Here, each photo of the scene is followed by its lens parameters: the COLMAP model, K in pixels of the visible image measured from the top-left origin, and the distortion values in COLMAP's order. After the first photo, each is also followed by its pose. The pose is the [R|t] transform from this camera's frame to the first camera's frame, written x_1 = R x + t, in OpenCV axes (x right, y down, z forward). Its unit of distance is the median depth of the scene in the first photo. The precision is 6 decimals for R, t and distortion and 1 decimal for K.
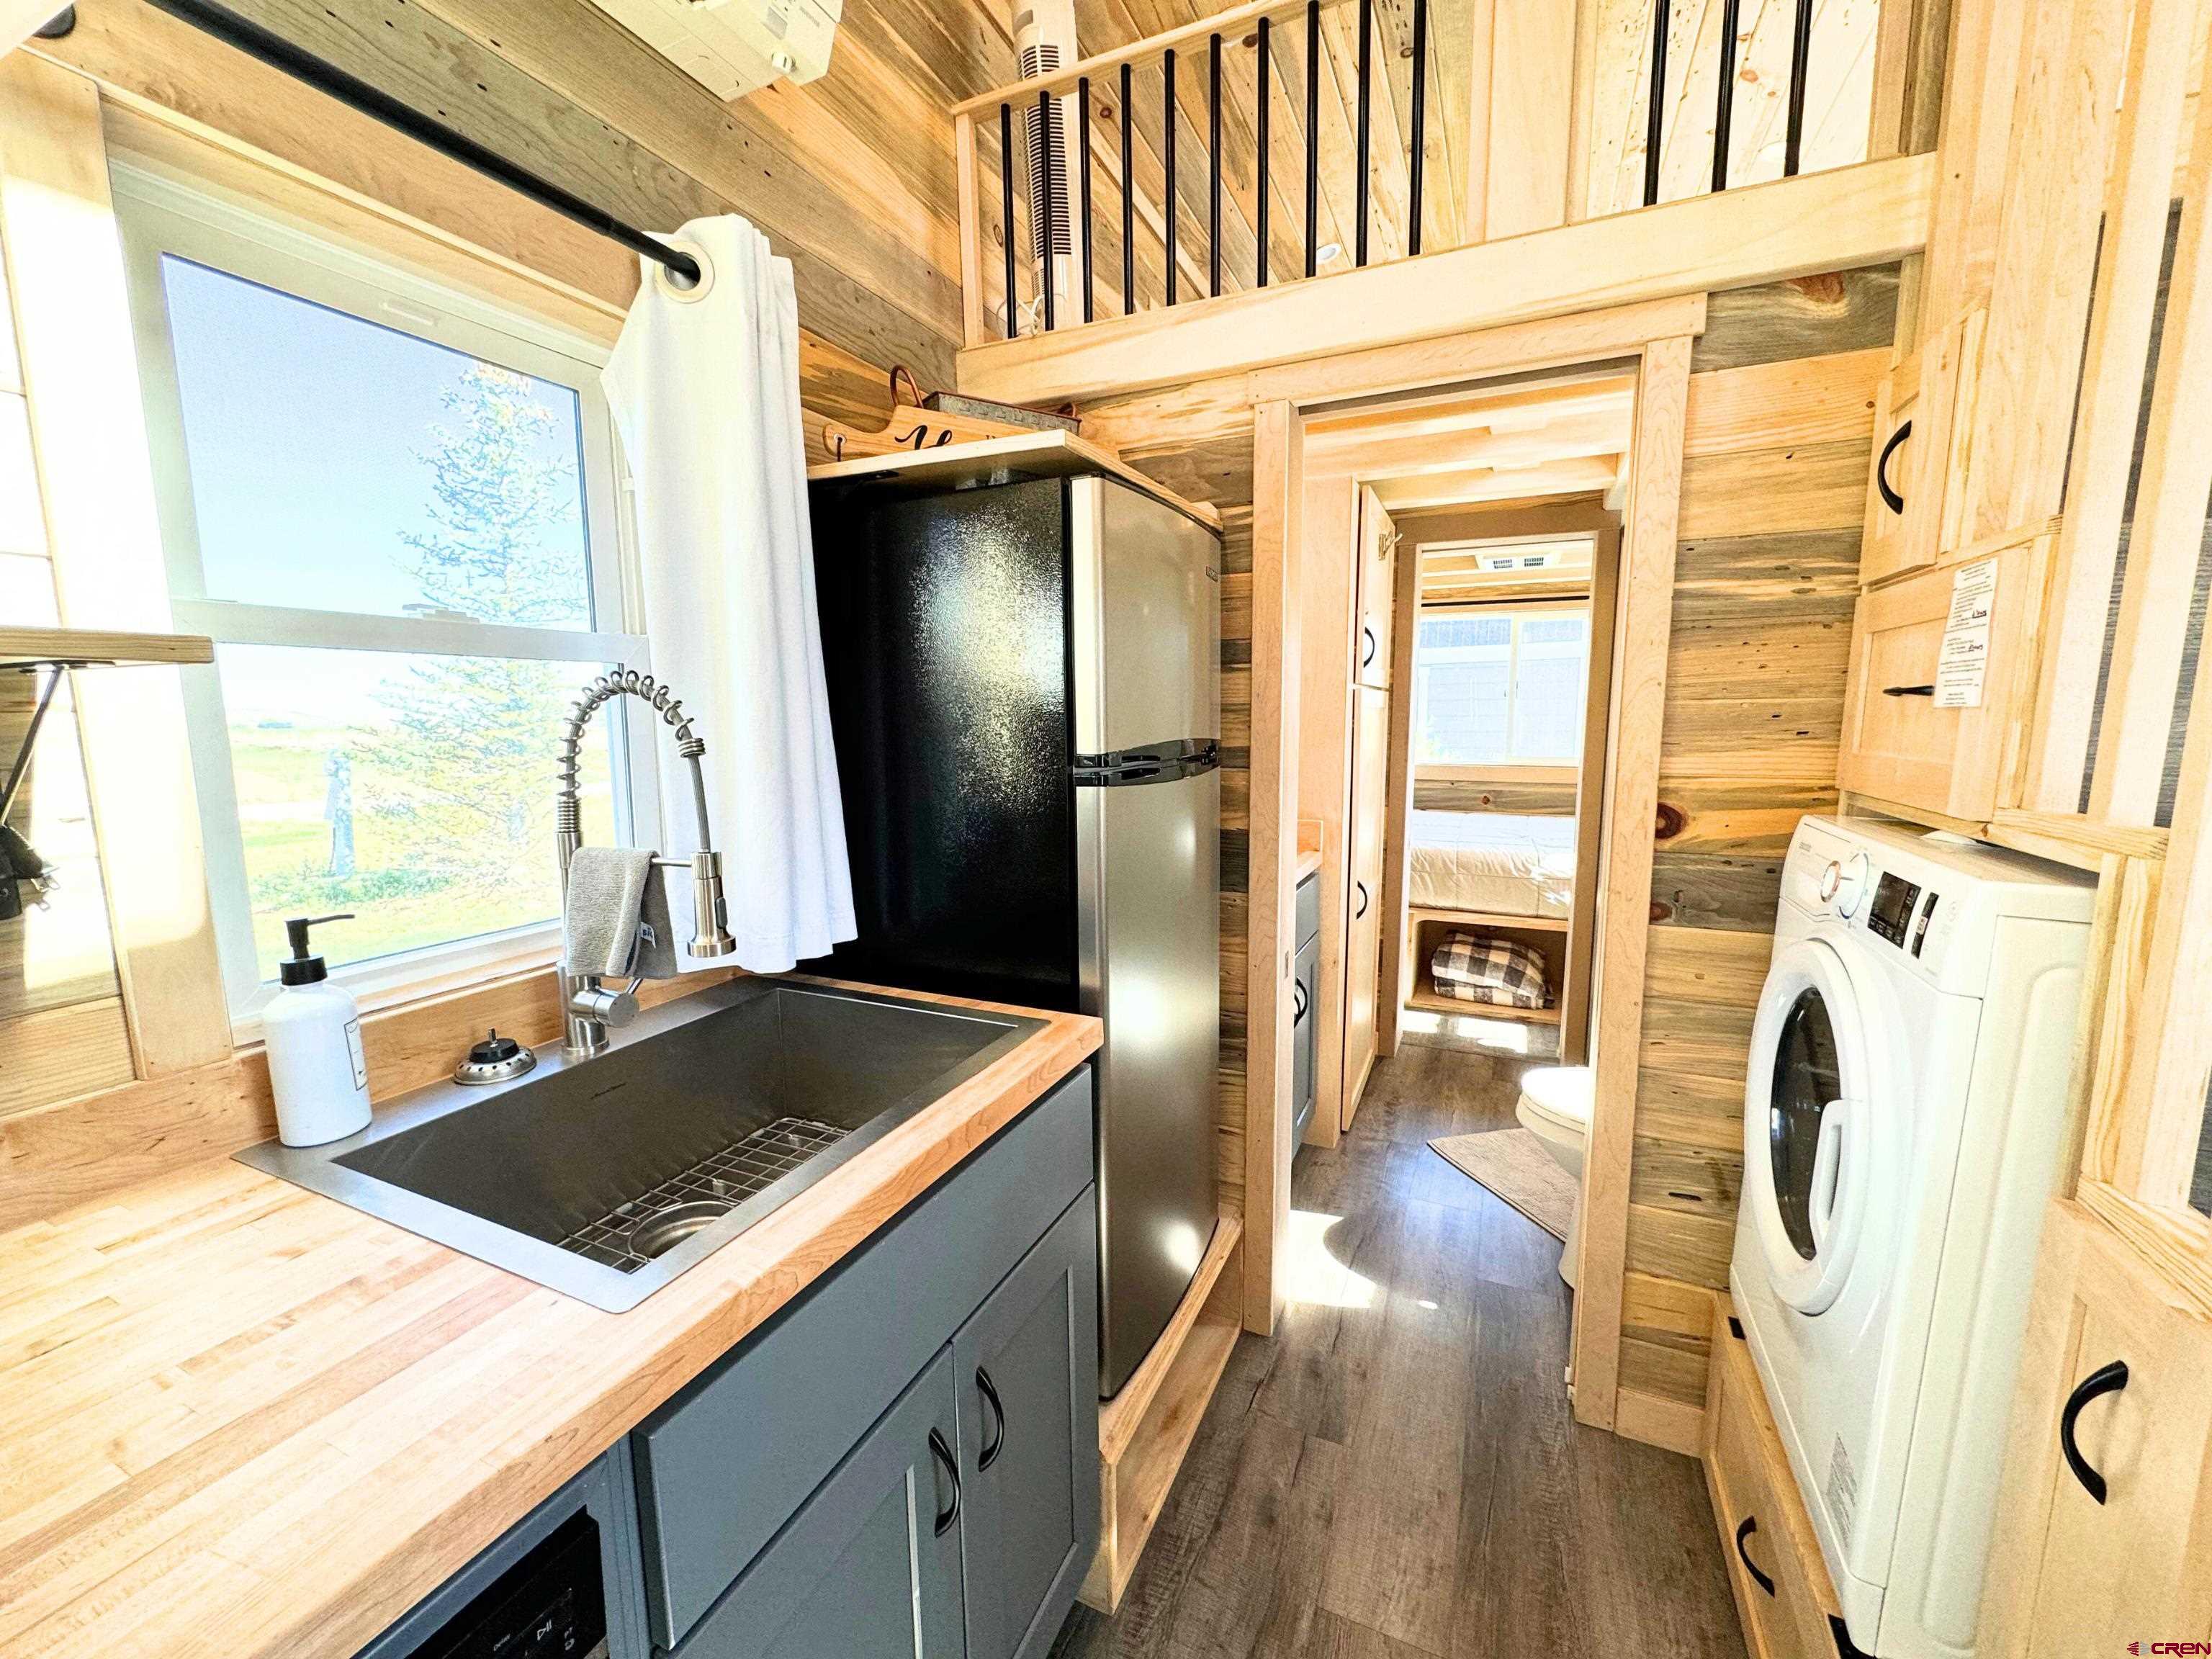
lens RADIAL K [[883.8, 0, 1106.6], [0, 883.8, 832.4], [0, 0, 1]] dist [-0.003996, 0.000477]
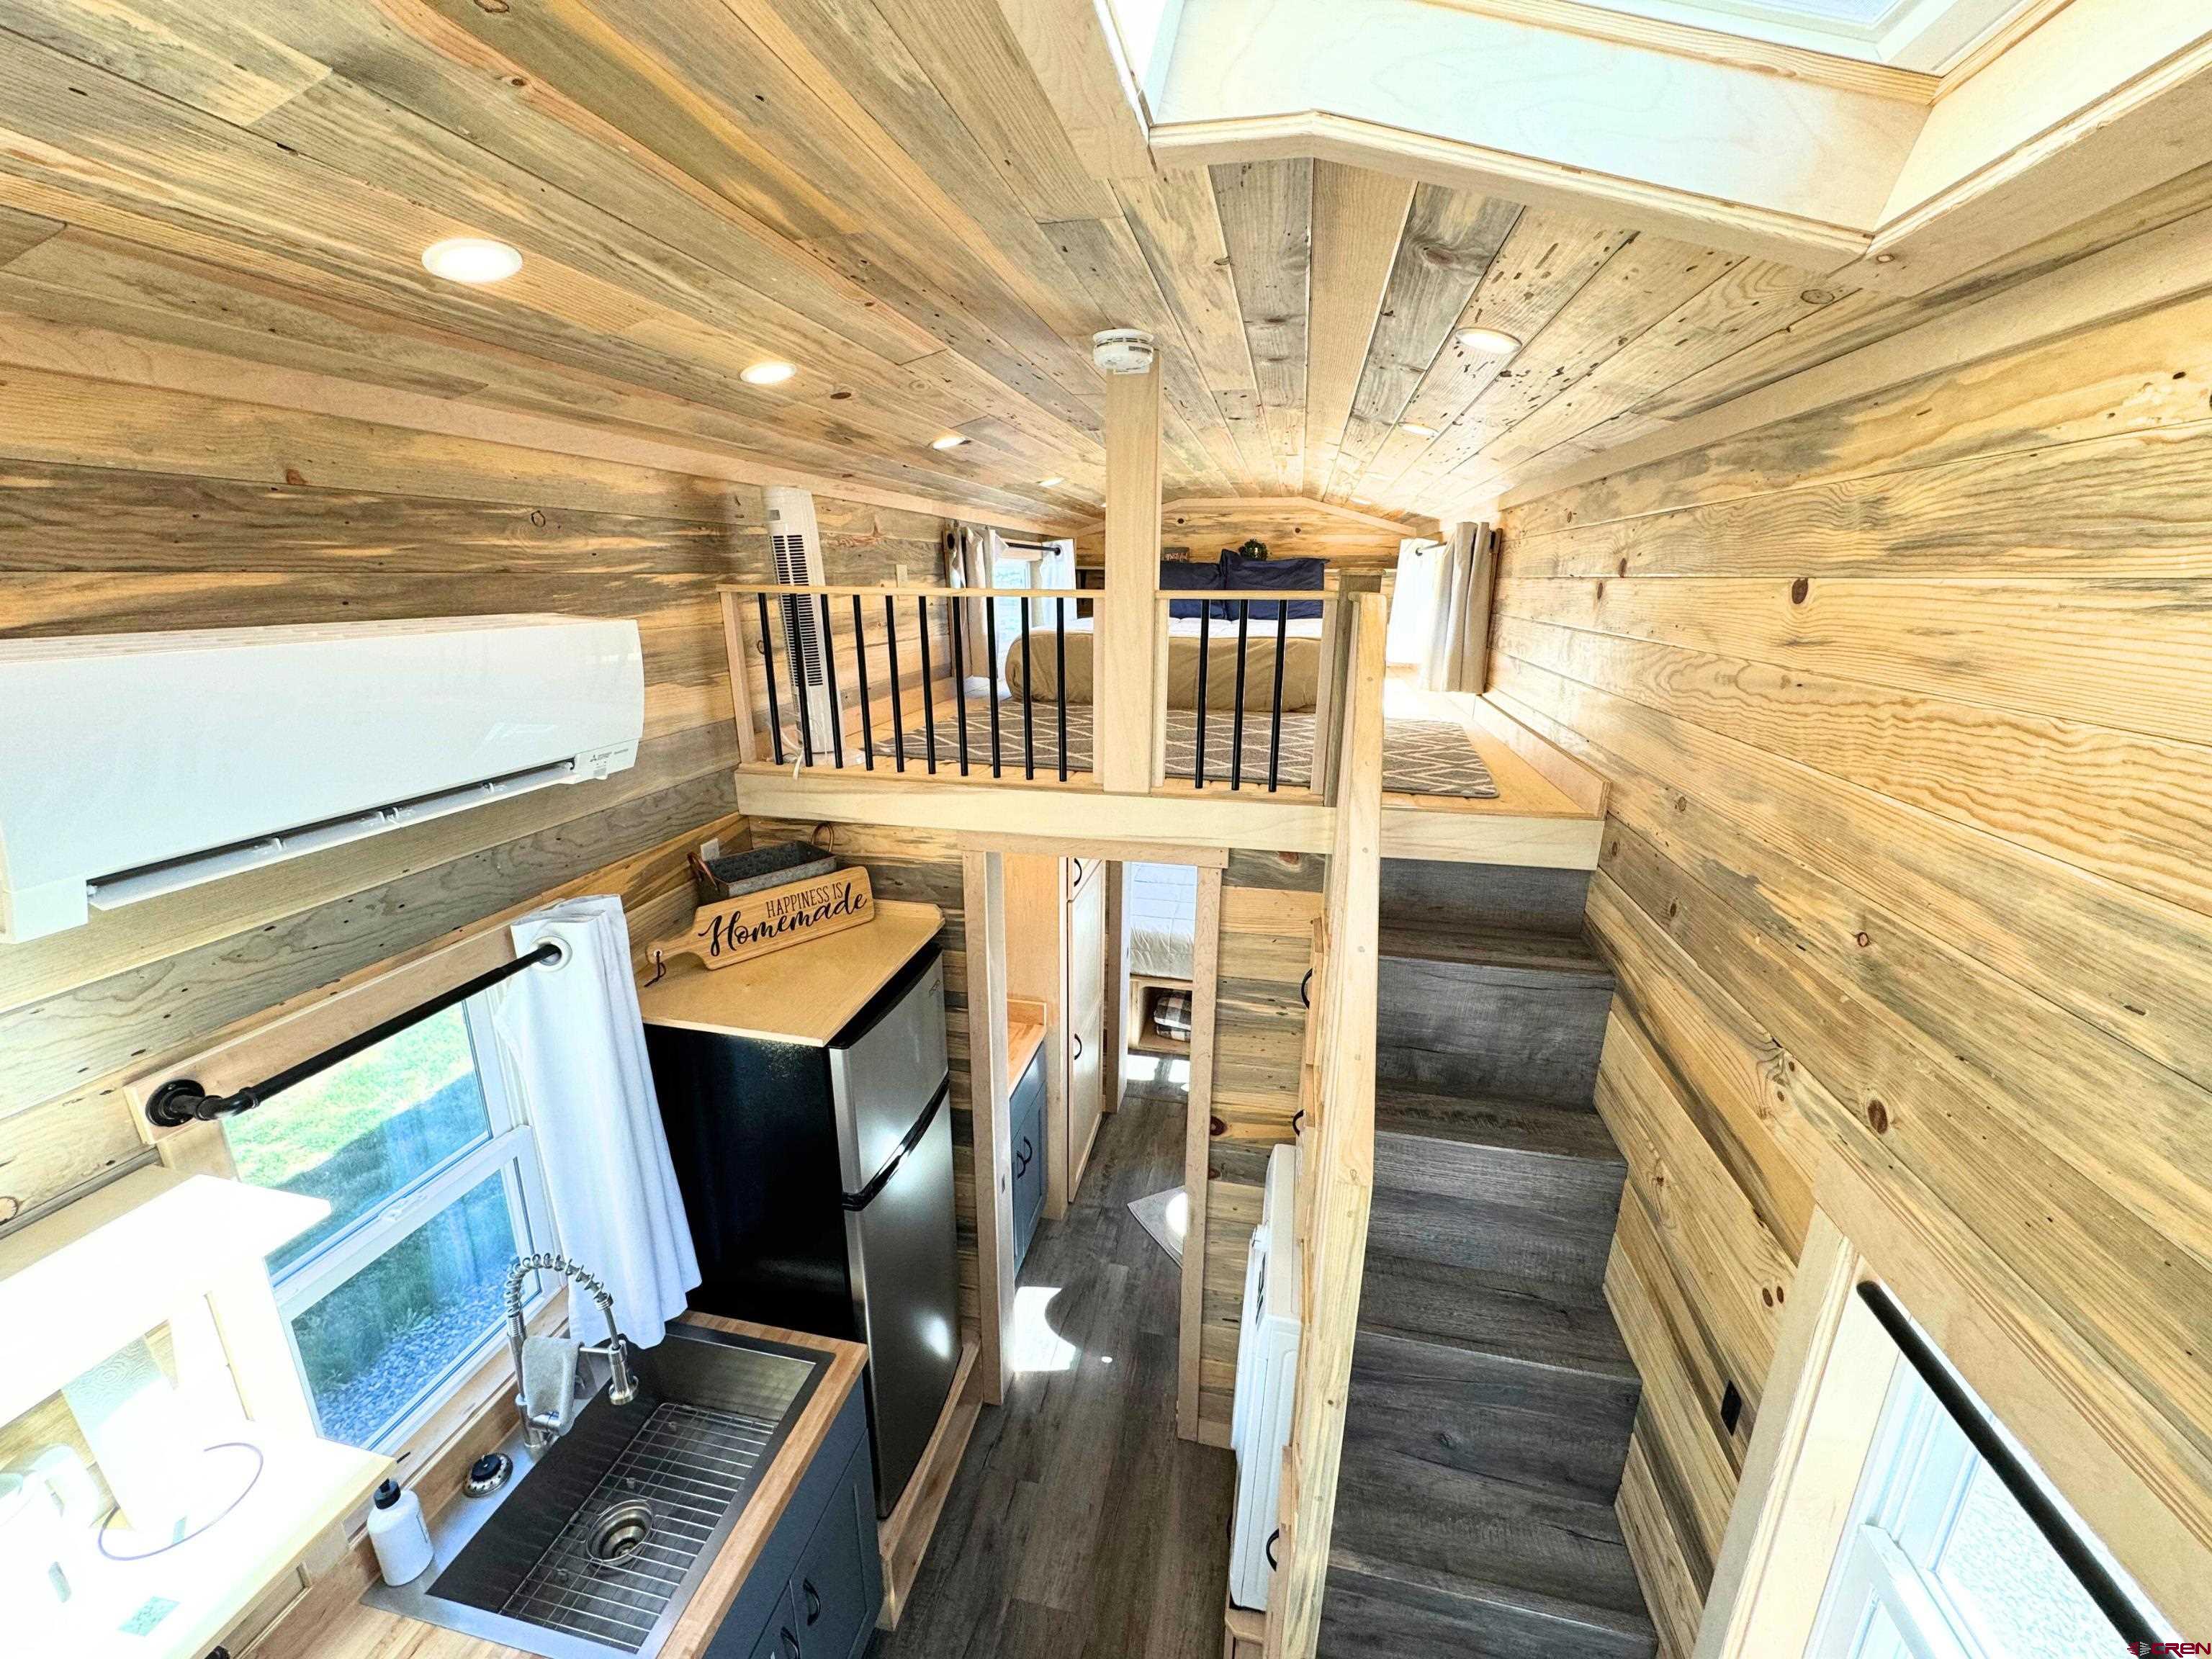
lens RADIAL K [[883.8, 0, 1110.3], [0, 883.8, 833.9], [0, 0, 1]] dist [-0.003996, 0.000477]
pose [[0.973860, -0.044798, 0.222689, 0.077191], [0.012335, 0.989343, 0.145080, -0.660469], [-0.226815, -0.138541, 0.964034, -0.399592]]
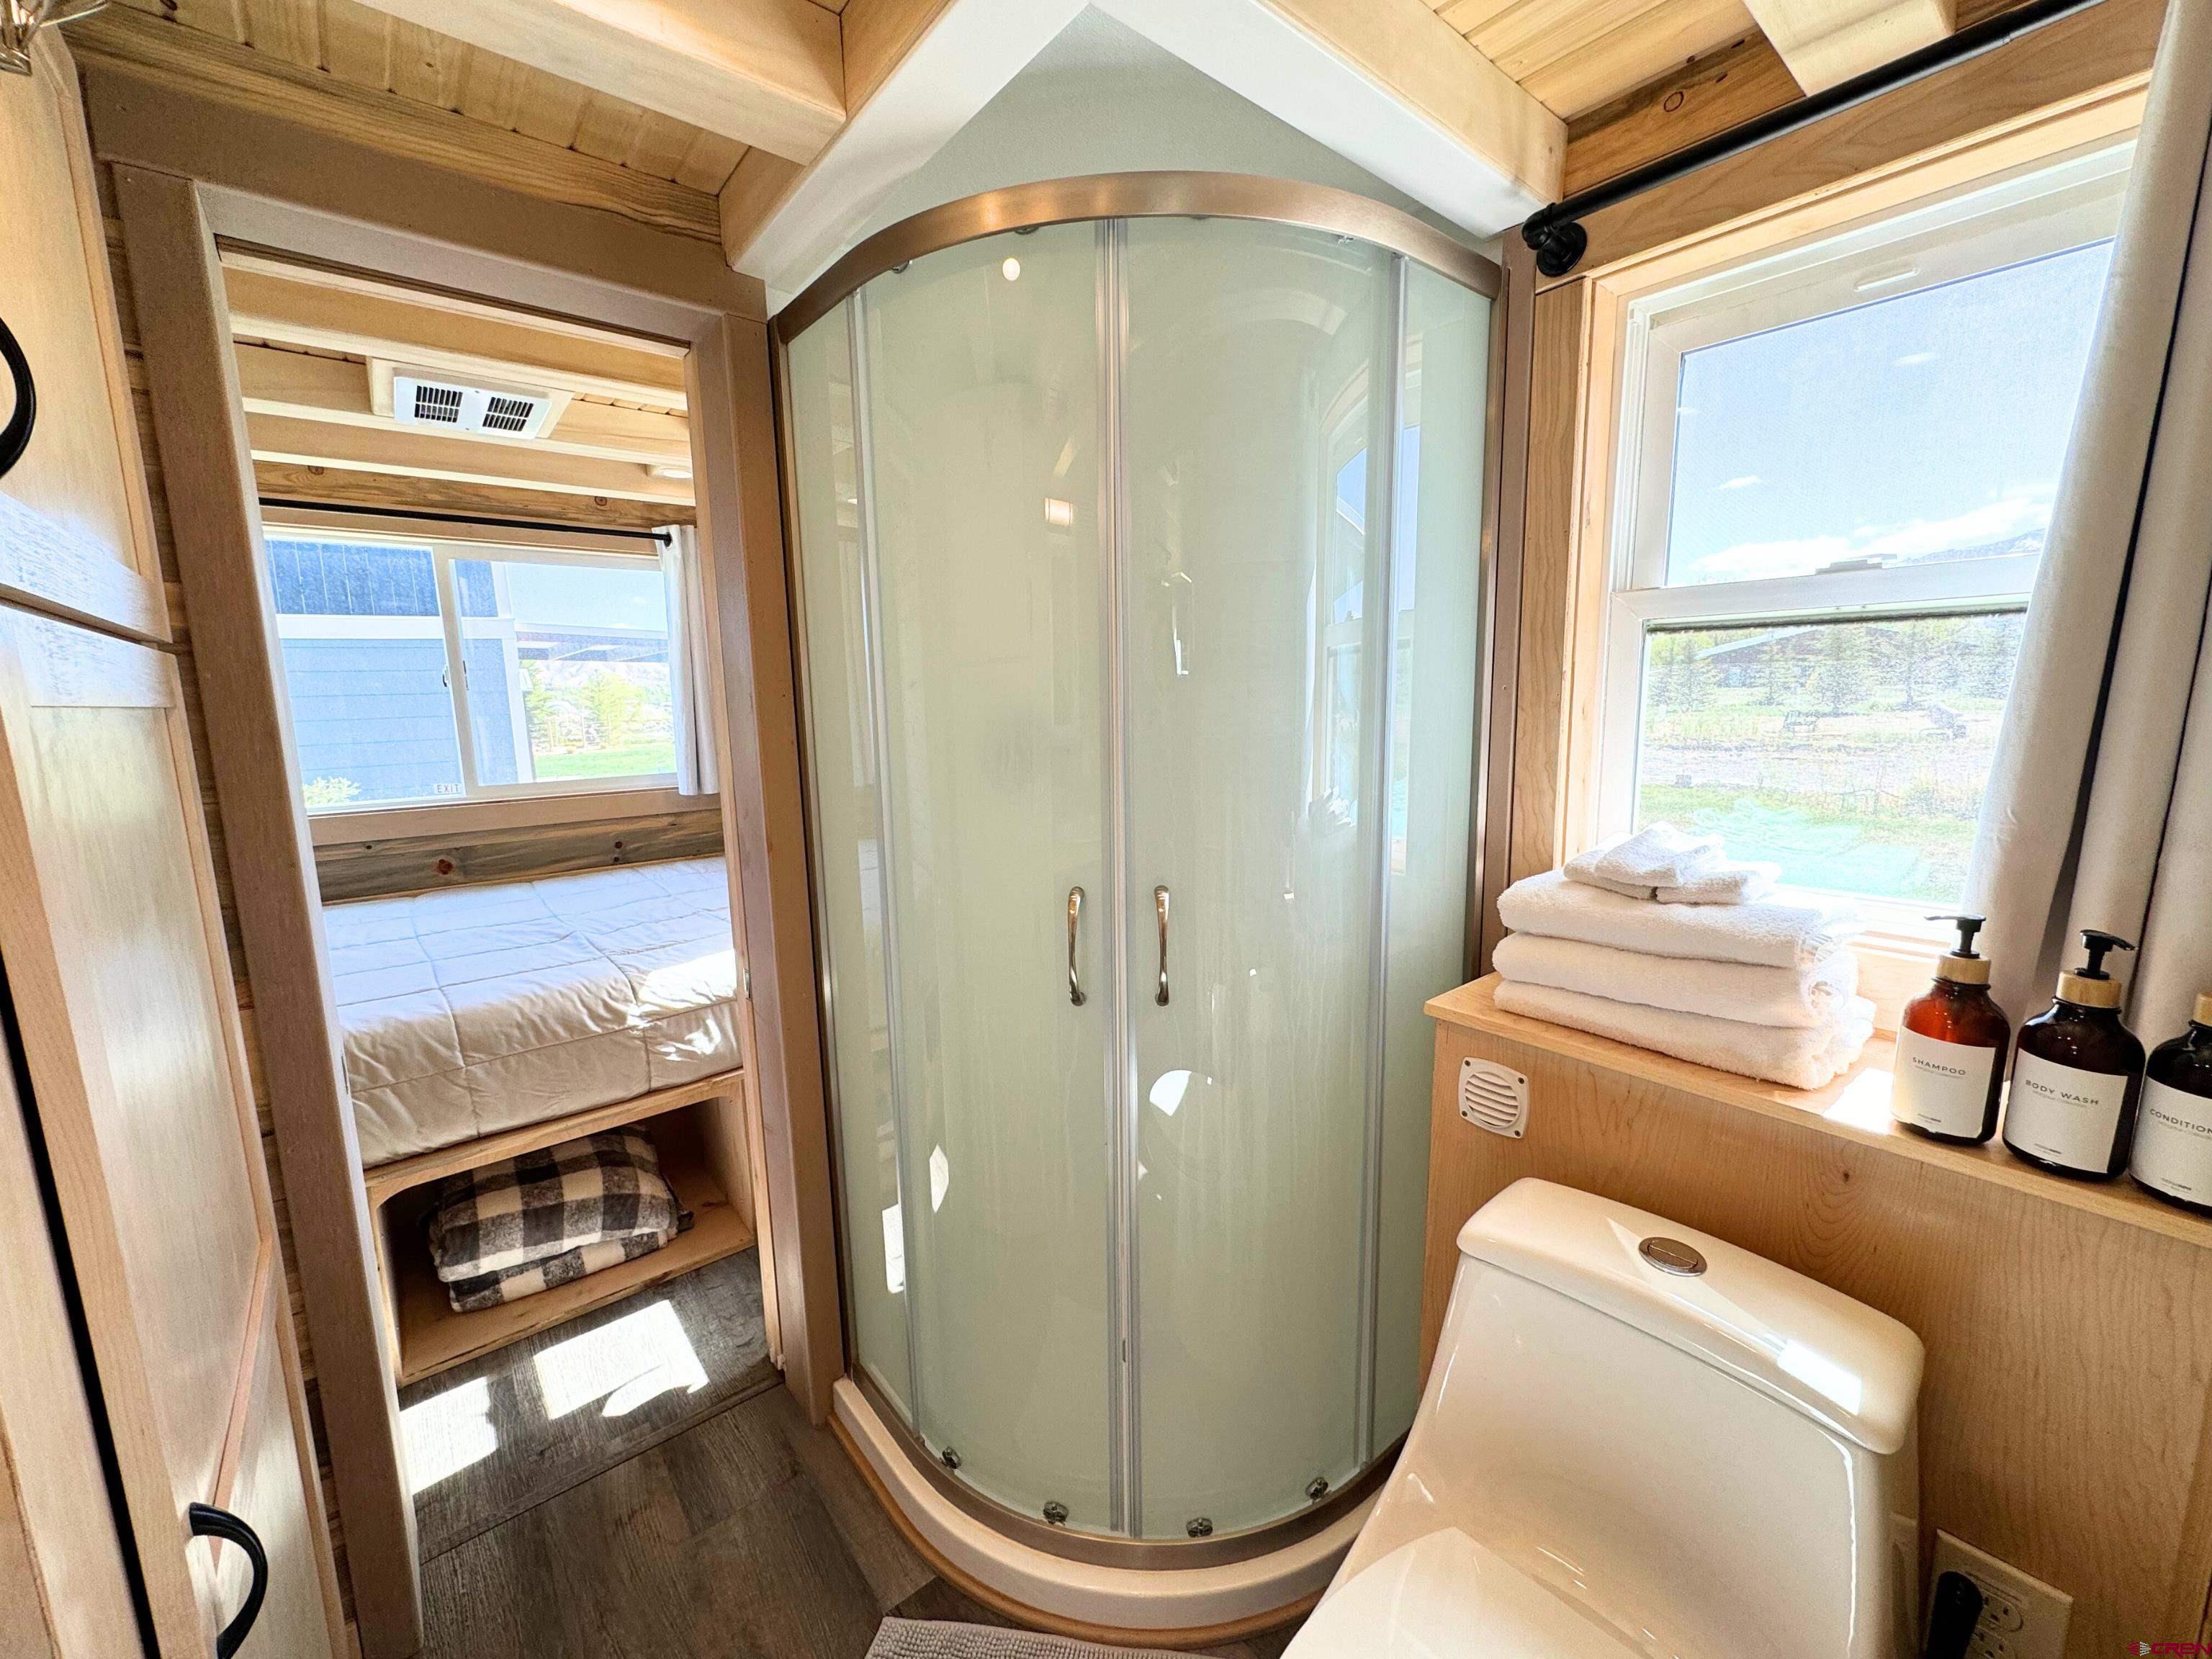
lens RADIAL K [[883.8, 0, 1105.2], [0, 883.8, 830.7], [0, 0, 1]] dist [-0.003996, 0.000477]
pose [[0.434141, -0.140123, 0.889880, 0.320795], [0.140040, 0.986317, 0.086988, -0.143585], [-0.889893, 0.086854, 0.447824, 1.043129]]
